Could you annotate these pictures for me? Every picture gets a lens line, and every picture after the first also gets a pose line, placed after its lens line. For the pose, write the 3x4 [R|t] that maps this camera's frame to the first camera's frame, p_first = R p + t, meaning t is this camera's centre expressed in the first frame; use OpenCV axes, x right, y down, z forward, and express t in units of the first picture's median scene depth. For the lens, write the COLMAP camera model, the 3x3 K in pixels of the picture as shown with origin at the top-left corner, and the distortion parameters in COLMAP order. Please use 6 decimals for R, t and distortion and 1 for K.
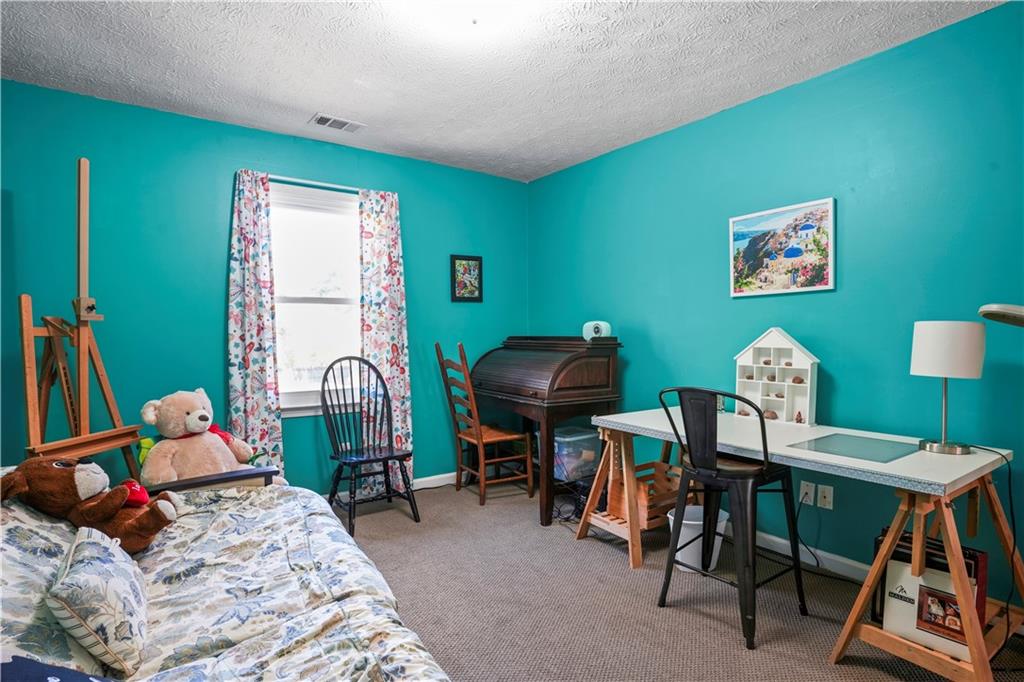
lens RADIAL K [[496.9, 0, 514.1], [0, 496.9, 347.0], [0, 0, 1]] dist [-0.051921, 0.004438]
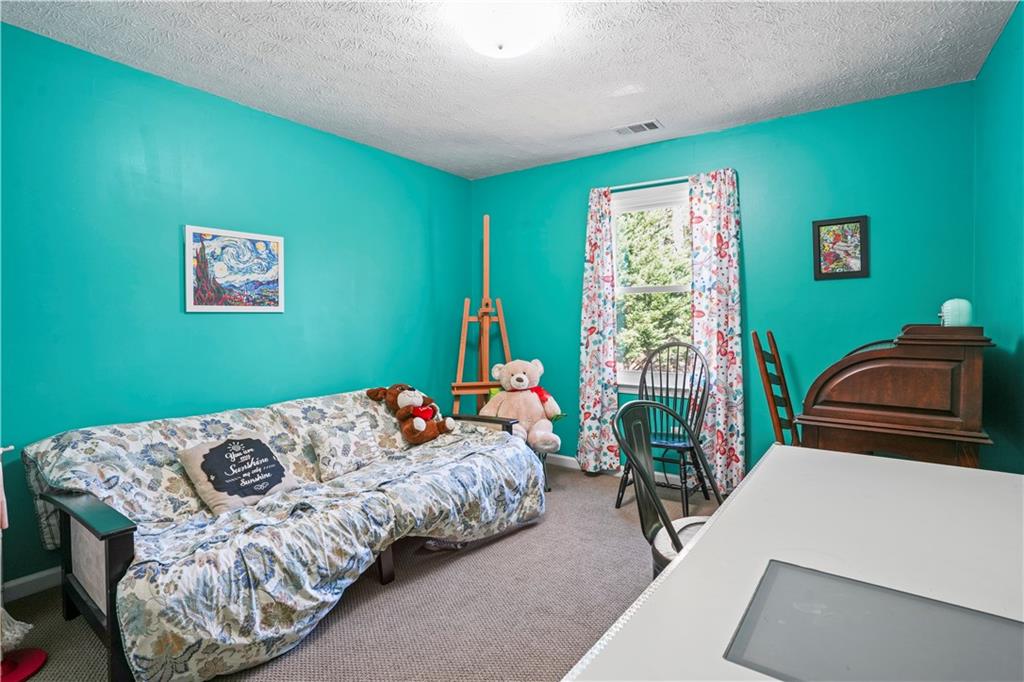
lens RADIAL K [[496.9, 0, 514.2], [0, 496.9, 312.6], [0, 0, 1]] dist [-0.051921, 0.004438]
pose [[0.377443, -0.010658, -0.925972, 0.486314], [-0.022866, 0.999522, -0.020825, -0.013274], [0.925751, 0.029033, 0.377018, 0.302514]]
